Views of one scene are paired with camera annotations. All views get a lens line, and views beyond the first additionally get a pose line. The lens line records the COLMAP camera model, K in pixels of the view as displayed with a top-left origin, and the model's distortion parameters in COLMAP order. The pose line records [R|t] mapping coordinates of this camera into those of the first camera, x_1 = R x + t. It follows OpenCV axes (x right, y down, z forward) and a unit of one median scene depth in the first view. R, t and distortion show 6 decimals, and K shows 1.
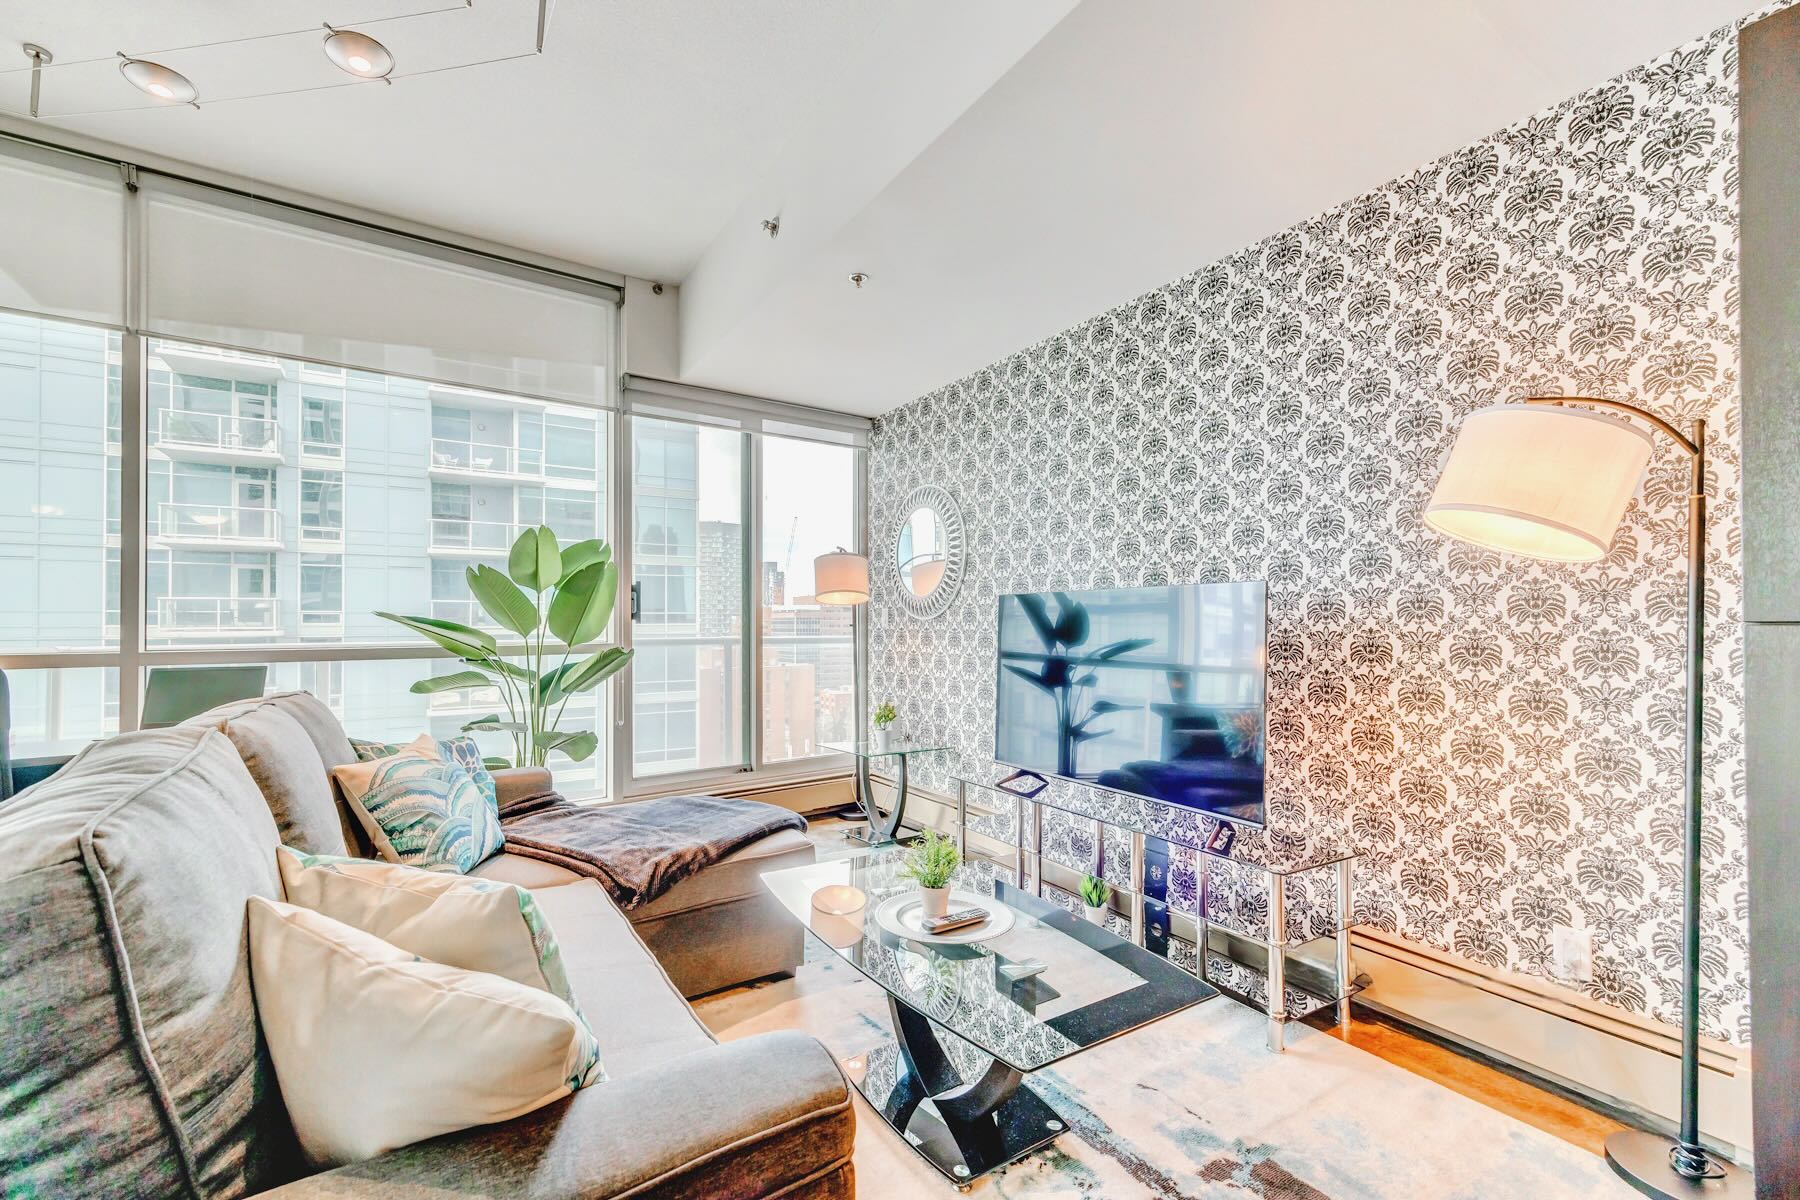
lens RADIAL K [[722.5, 0, 893.4], [0, 722.5, 608.4], [0, 0, 1]] dist [0.000079, 0.000045]
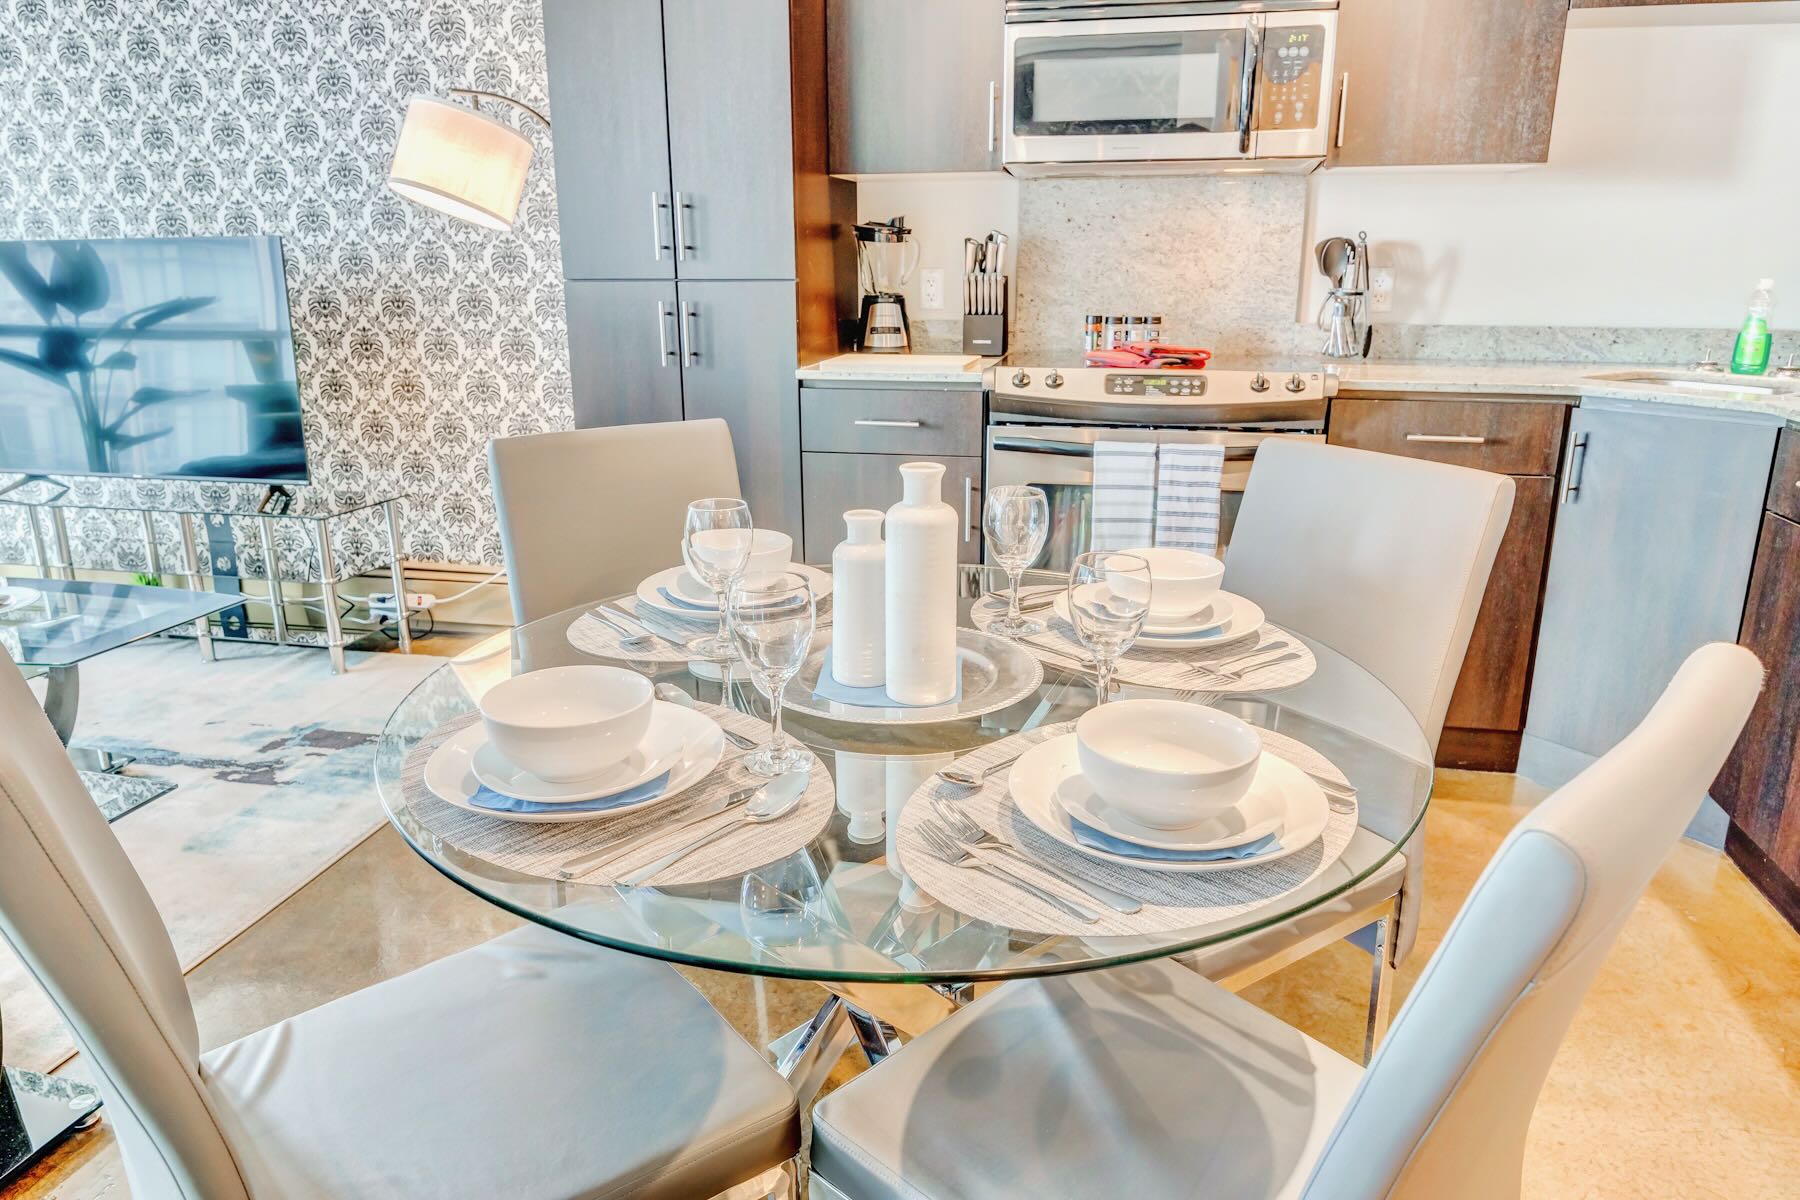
lens RADIAL K [[1215.3, 0, 900.0], [0, 1215.3, 600.0], [0, 0, 1]] dist [-0.008516, -0.003488]
pose [[0.693285, -0.201581, 0.691897, -0.110506], [-0.007639, 0.957973, 0.286755, -0.034037], [-0.720623, -0.204089, 0.662609, -0.632092]]
